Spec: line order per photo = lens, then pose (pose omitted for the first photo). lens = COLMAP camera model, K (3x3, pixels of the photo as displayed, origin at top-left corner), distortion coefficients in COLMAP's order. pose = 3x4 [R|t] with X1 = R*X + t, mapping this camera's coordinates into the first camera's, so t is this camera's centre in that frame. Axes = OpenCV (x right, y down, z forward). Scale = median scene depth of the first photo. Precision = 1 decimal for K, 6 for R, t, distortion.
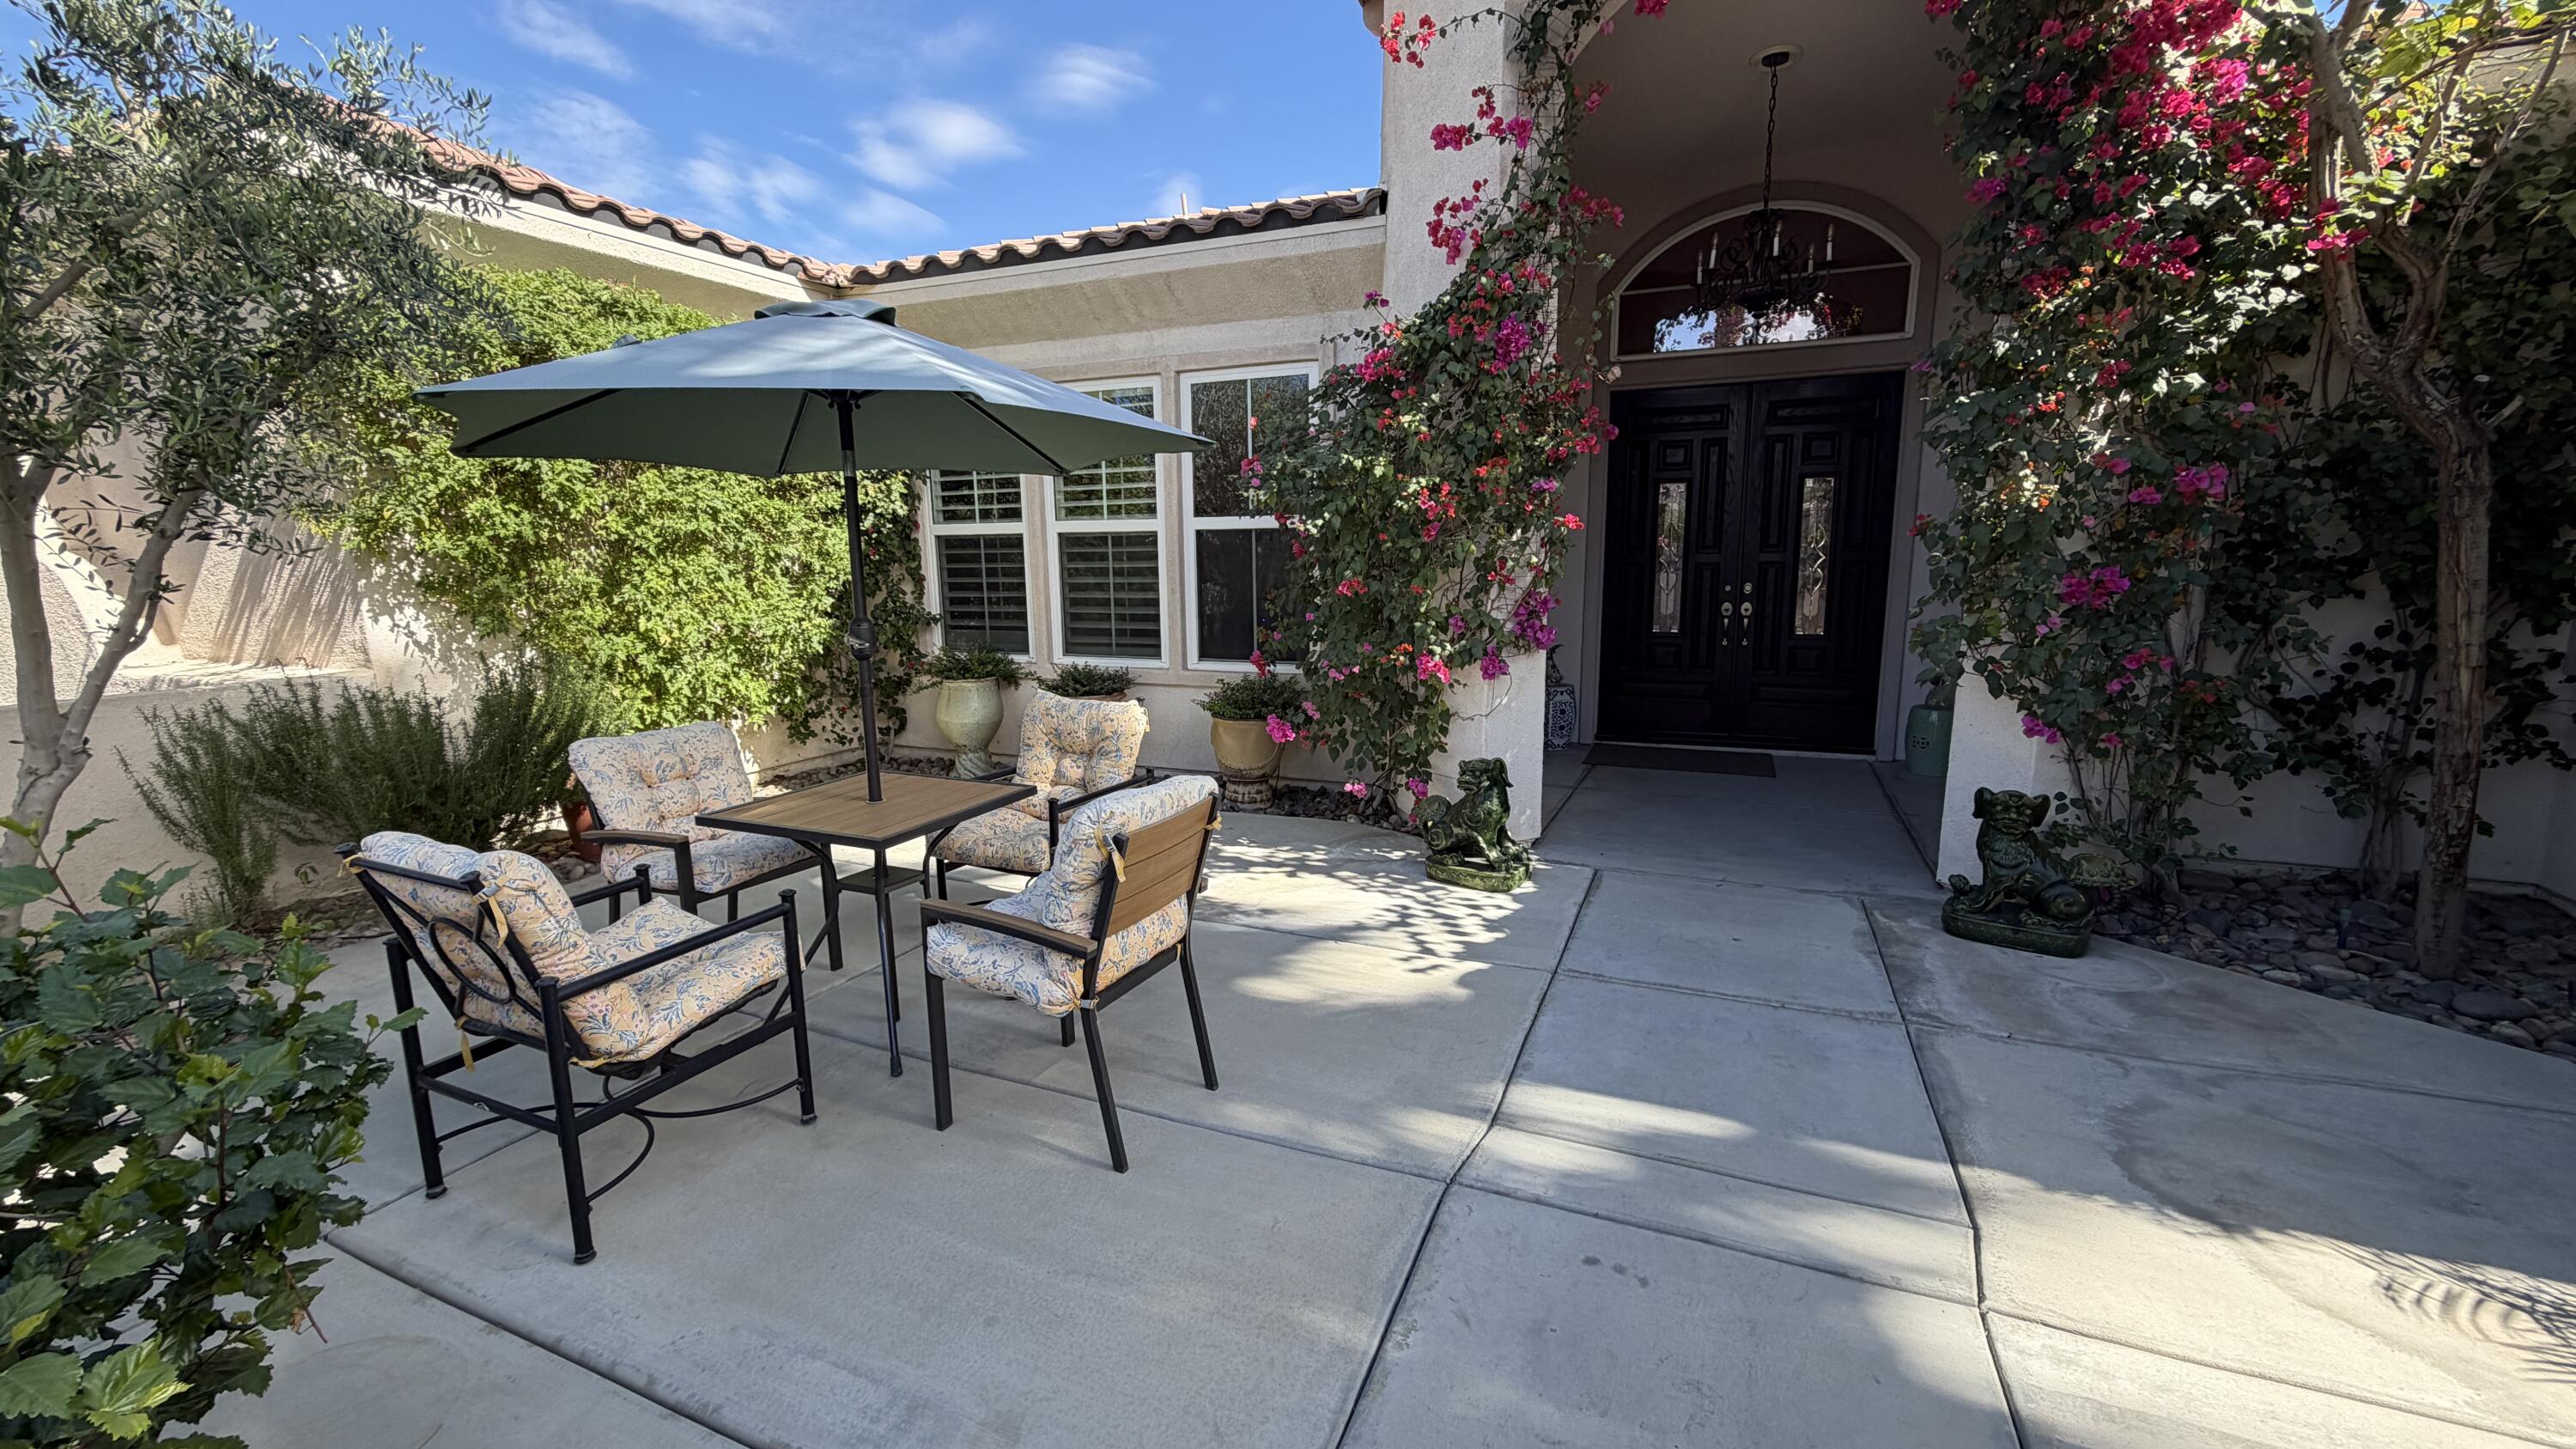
lens RADIAL K [[1021.5, 0, 1282.6], [0, 1021.5, 729.8], [0, 0, 1]] dist [-0.001862, -0.000472]
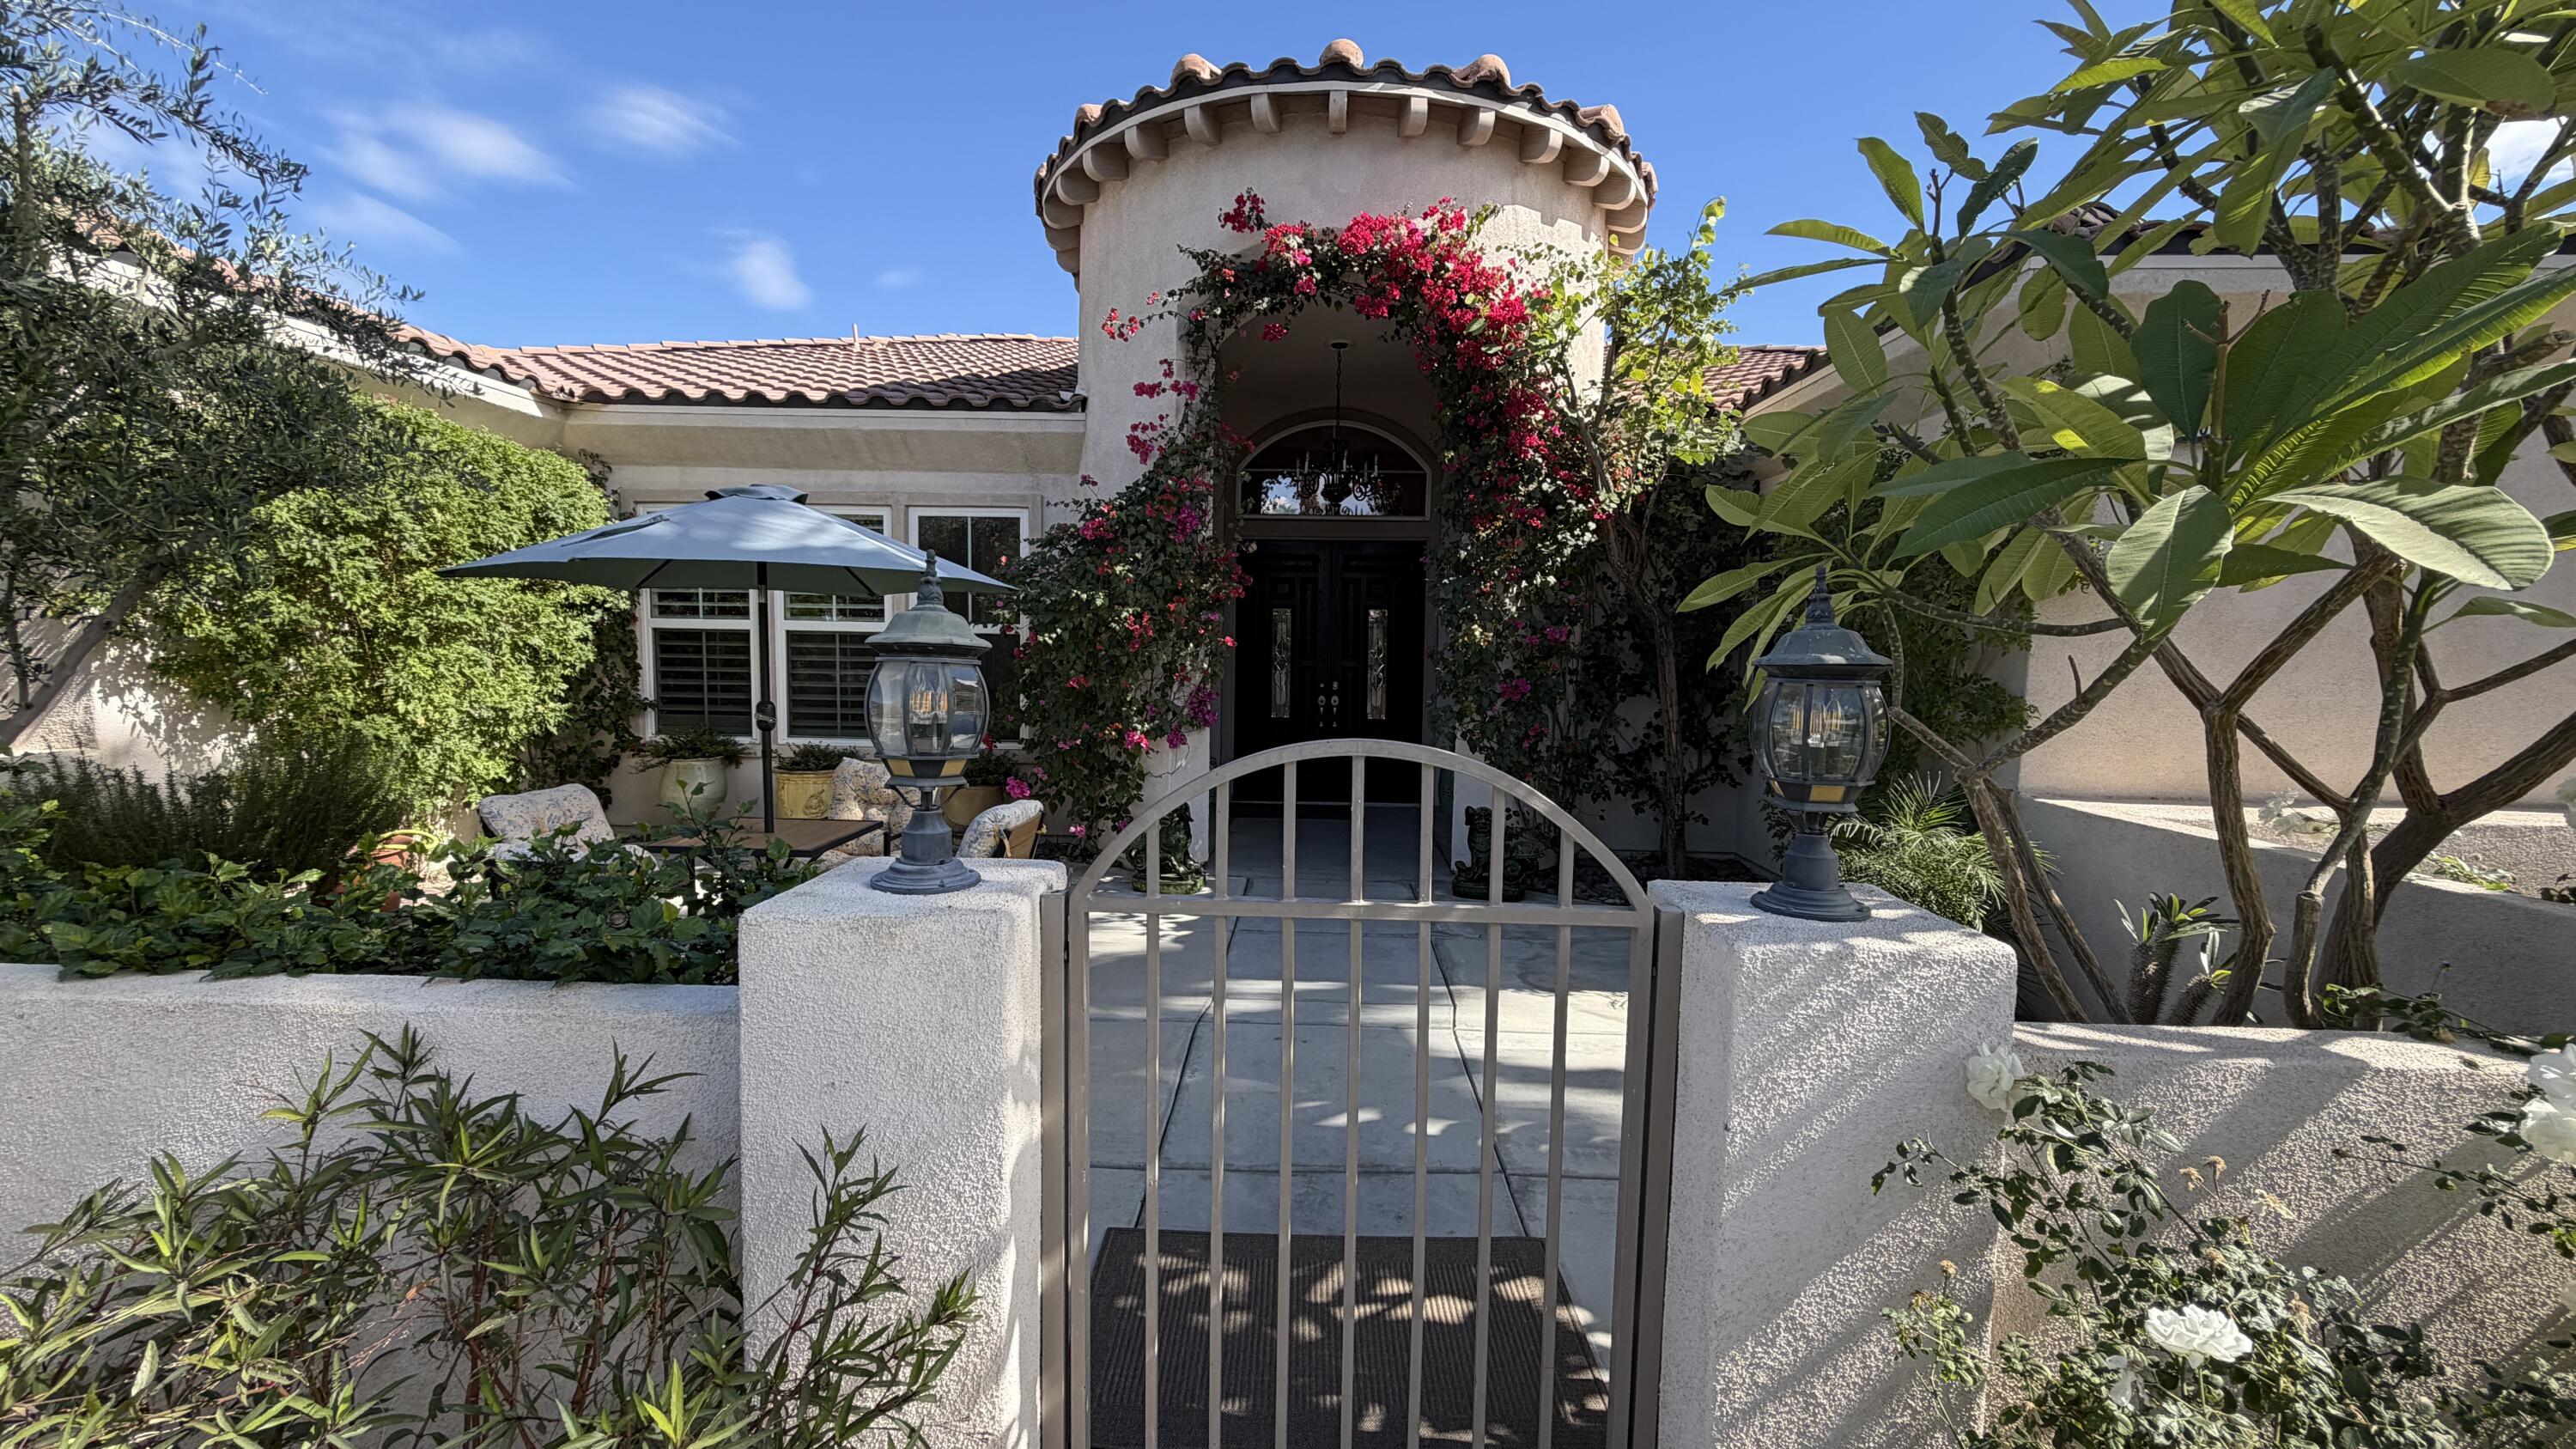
lens RADIAL K [[1021.5, 0, 1282.6], [0, 1021.5, 729.8], [0, 0, 1]] dist [-0.001862, -0.000472]
pose [[0.931951, -0.002752, 0.362574, -0.166150], [0.034736, 0.996049, -0.081725, 0.045271], [-0.360917, 0.088758, 0.928365, -0.365285]]
